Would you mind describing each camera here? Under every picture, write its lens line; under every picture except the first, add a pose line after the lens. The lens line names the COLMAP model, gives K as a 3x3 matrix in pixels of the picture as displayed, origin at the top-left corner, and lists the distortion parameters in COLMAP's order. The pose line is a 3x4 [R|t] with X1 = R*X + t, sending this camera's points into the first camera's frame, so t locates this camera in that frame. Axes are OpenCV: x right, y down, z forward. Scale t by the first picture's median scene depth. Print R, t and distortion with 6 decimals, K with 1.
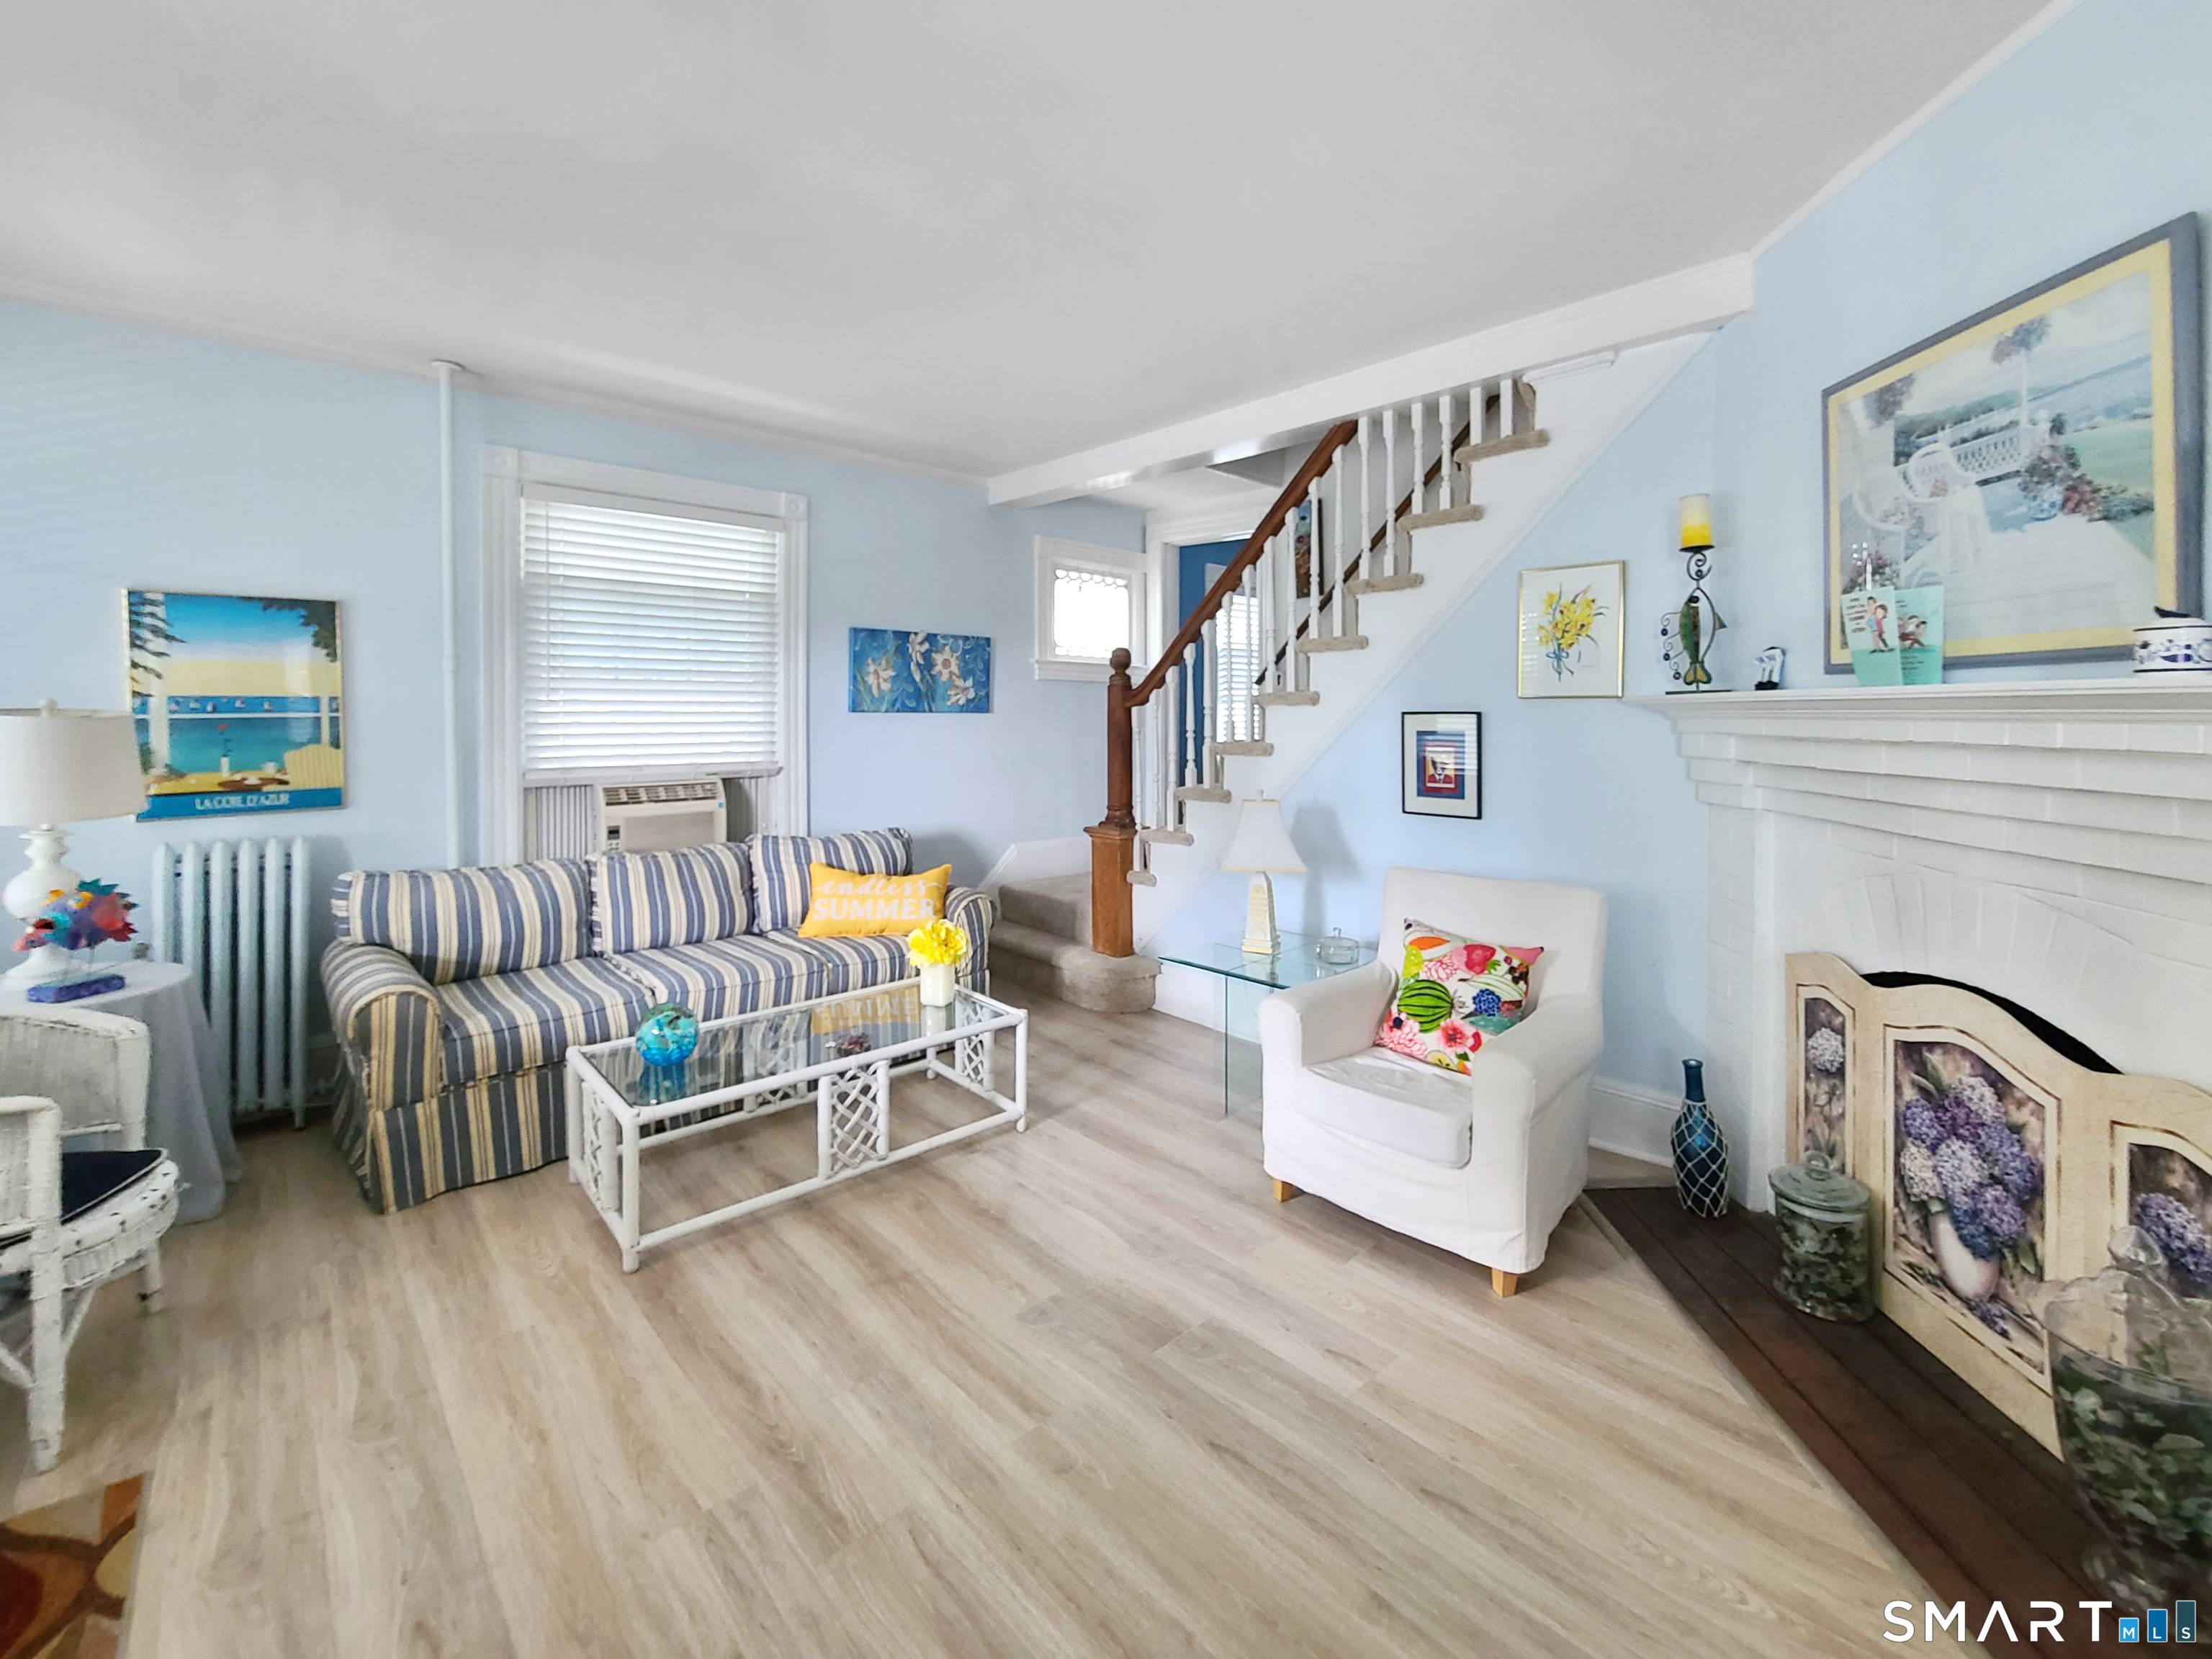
lens RADIAL K [[961.9, 0, 1121.2], [0, 961.9, 829.0], [0, 0, 1]] dist [0.001237, 0.000149]
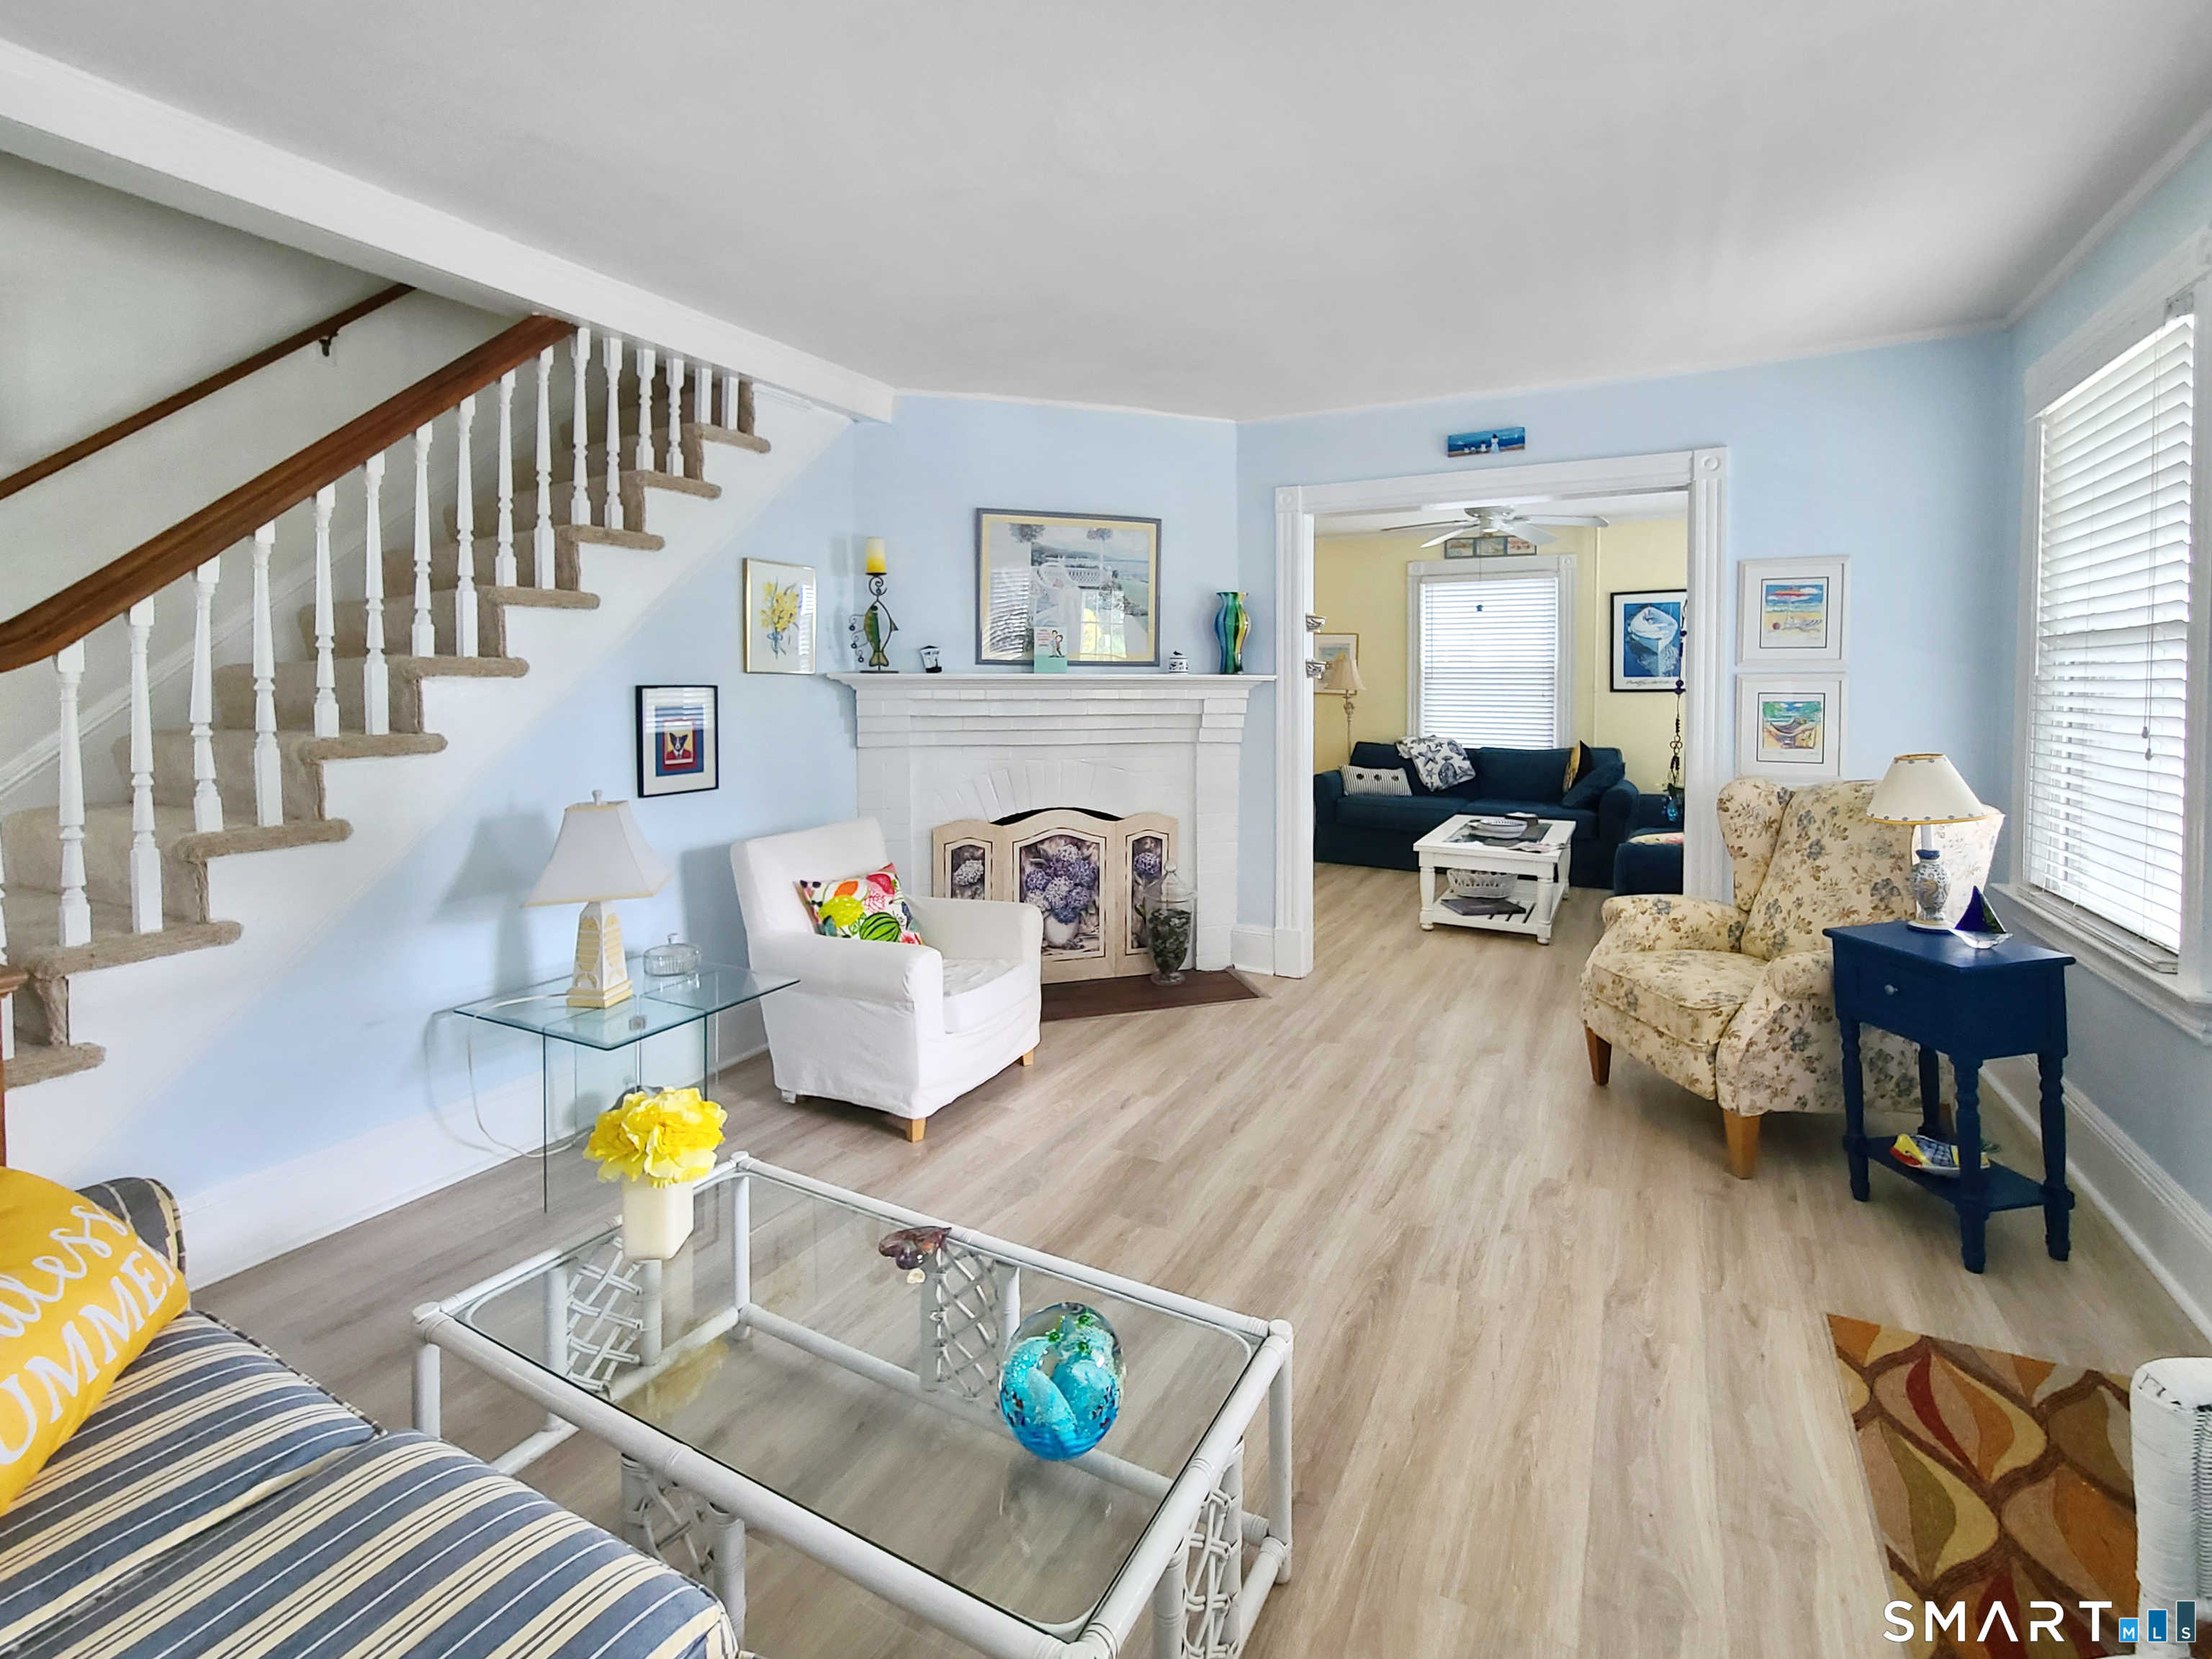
lens RADIAL K [[961.9, 0, 1123.5], [0, 961.9, 831.8], [0, 0, 1]] dist [0.001237, 0.000149]
pose [[-0.326359, -0.144183, 0.934185, -1.169865], [0.113718, 0.975131, 0.190230, -0.175622], [-0.938381, 0.168317, -0.301846, 1.415181]]
